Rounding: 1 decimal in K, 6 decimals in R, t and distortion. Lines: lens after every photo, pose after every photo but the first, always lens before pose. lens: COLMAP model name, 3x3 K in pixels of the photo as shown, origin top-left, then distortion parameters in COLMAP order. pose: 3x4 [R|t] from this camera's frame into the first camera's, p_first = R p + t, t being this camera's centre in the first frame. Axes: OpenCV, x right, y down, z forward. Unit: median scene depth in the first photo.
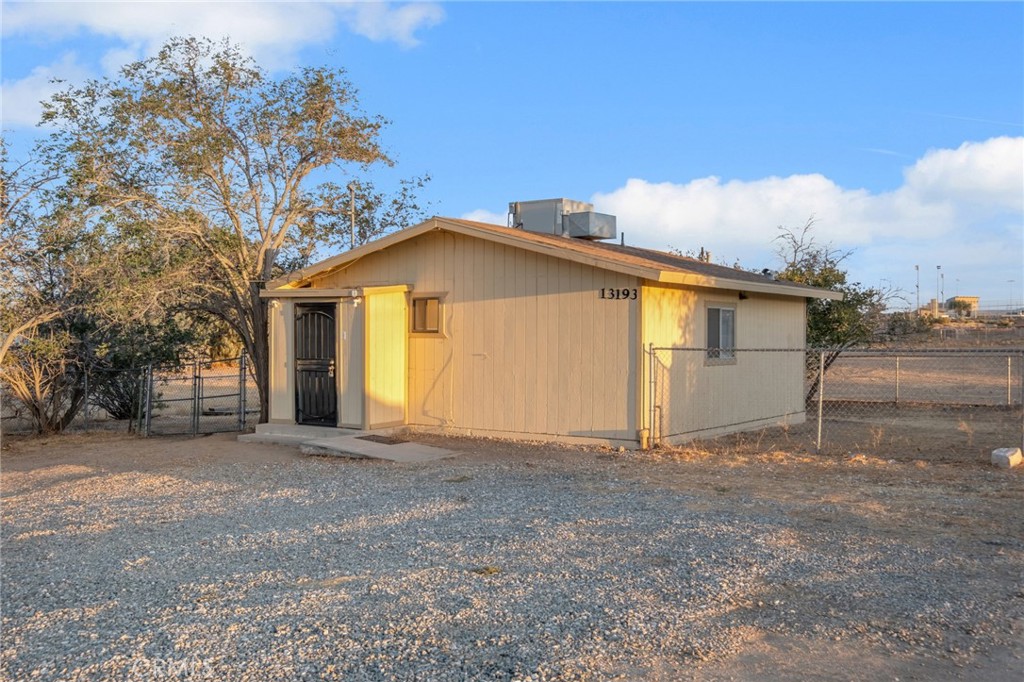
lens RADIAL K [[1053.3, 0, 512.3], [0, 1053.3, 339.7], [0, 0, 1]] dist [0.135423, 0.000000]
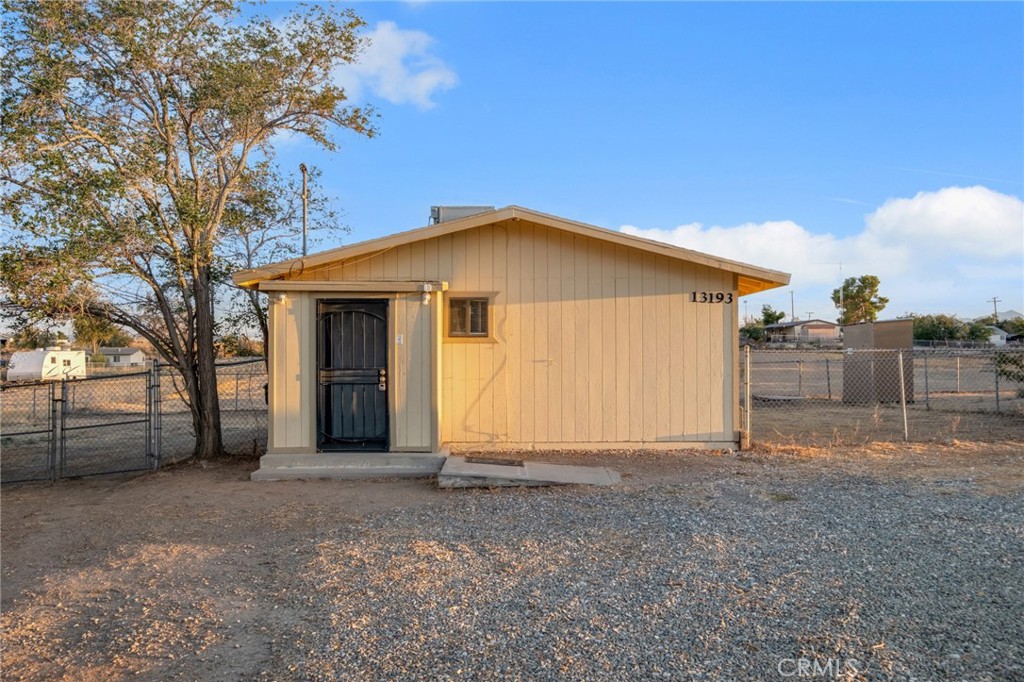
lens RADIAL K [[805.8, 0, 512.0], [0, 805.8, 342.6], [0, 0, 1]] dist [0.042732, 0.001217]
pose [[0.796412, 0.004248, 0.604739, -0.475119], [0.009762, 0.999755, -0.019879, 0.011996], [-0.604675, 0.021735, 0.796175, 0.455395]]
